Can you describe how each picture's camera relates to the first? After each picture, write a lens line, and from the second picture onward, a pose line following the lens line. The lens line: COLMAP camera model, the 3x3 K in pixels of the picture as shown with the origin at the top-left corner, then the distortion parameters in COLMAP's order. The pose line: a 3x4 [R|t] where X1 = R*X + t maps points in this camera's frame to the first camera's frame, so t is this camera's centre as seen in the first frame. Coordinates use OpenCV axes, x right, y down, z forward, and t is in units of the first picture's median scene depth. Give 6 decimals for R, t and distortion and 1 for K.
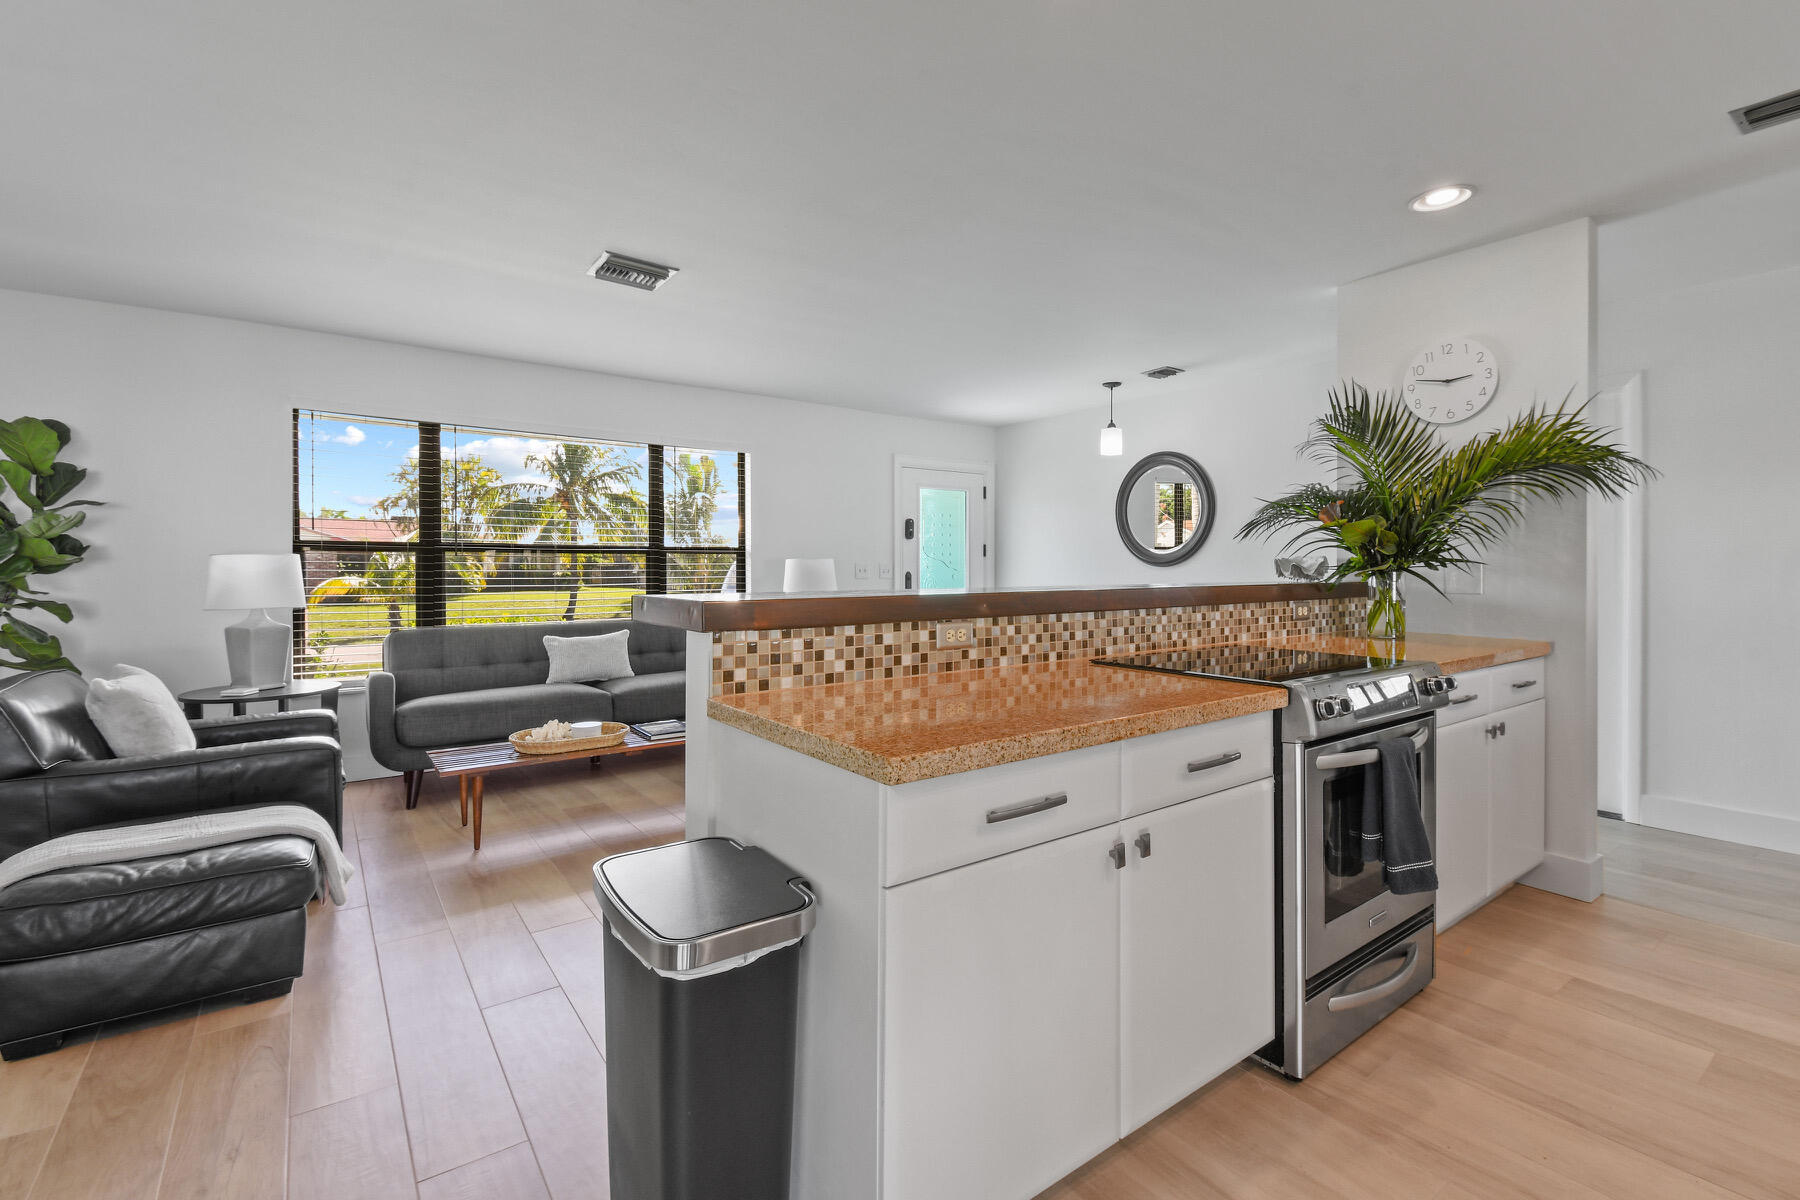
lens RADIAL K [[799.2, 0, 900.4], [0, 799.2, 569.4], [0, 0, 1]] dist [0.020181, -0.016910]
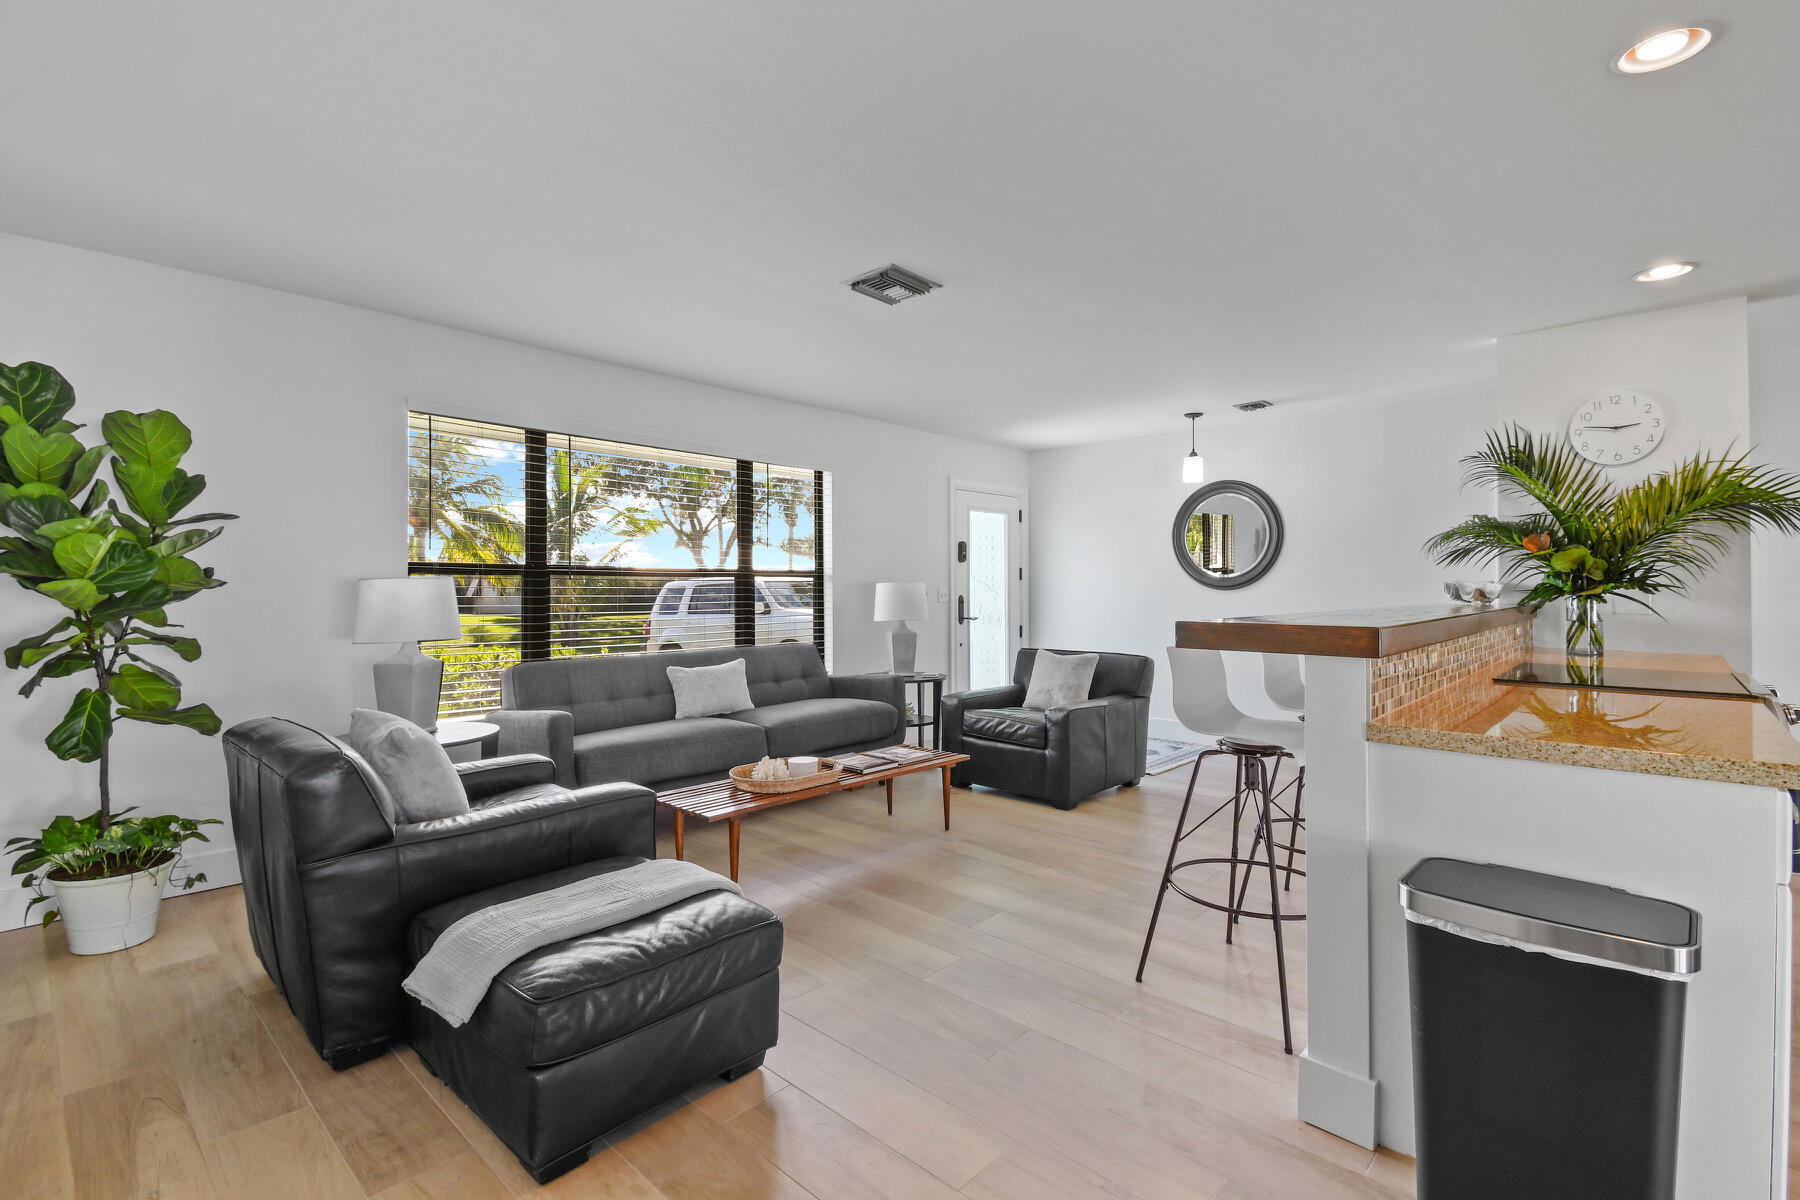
lens RADIAL K [[822.3, 0, 899.0], [0, 822.3, 582.7], [0, 0, 1]] dist [0.020814, -0.019669]
pose [[0.983877, 0.000259, 0.178847, -0.510782], [0.001687, 0.999941, -0.010733, -0.004159], [-0.178839, 0.010861, 0.983818, 0.033544]]
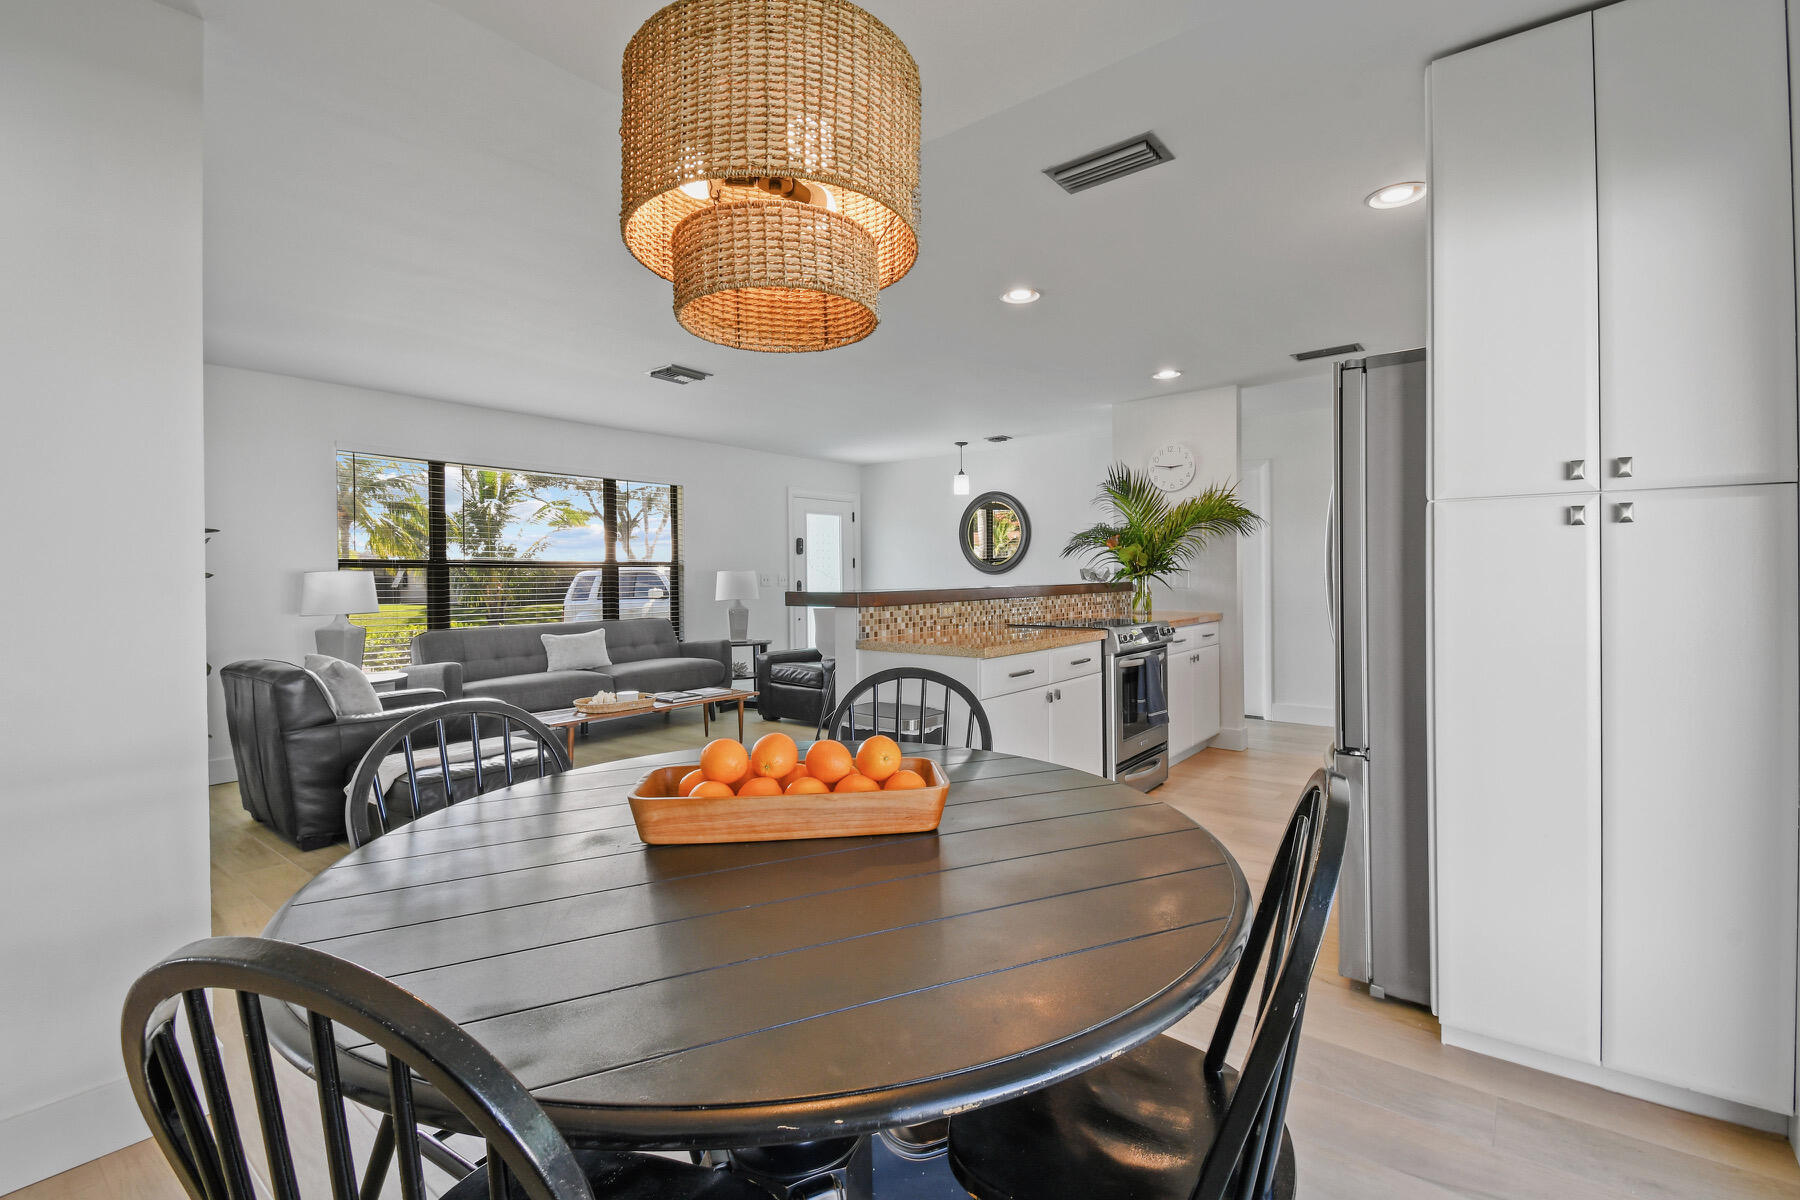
lens RADIAL K [[789.5, 0, 909.6], [0, 789.5, 573.3], [0, 0, 1]] dist [0.015455, -0.016679]
pose [[0.962423, -0.008664, 0.271416, -0.329801], [0.010700, 0.999925, -0.006022, 0.002074], [-0.271343, 0.008700, 0.962443, -0.491626]]
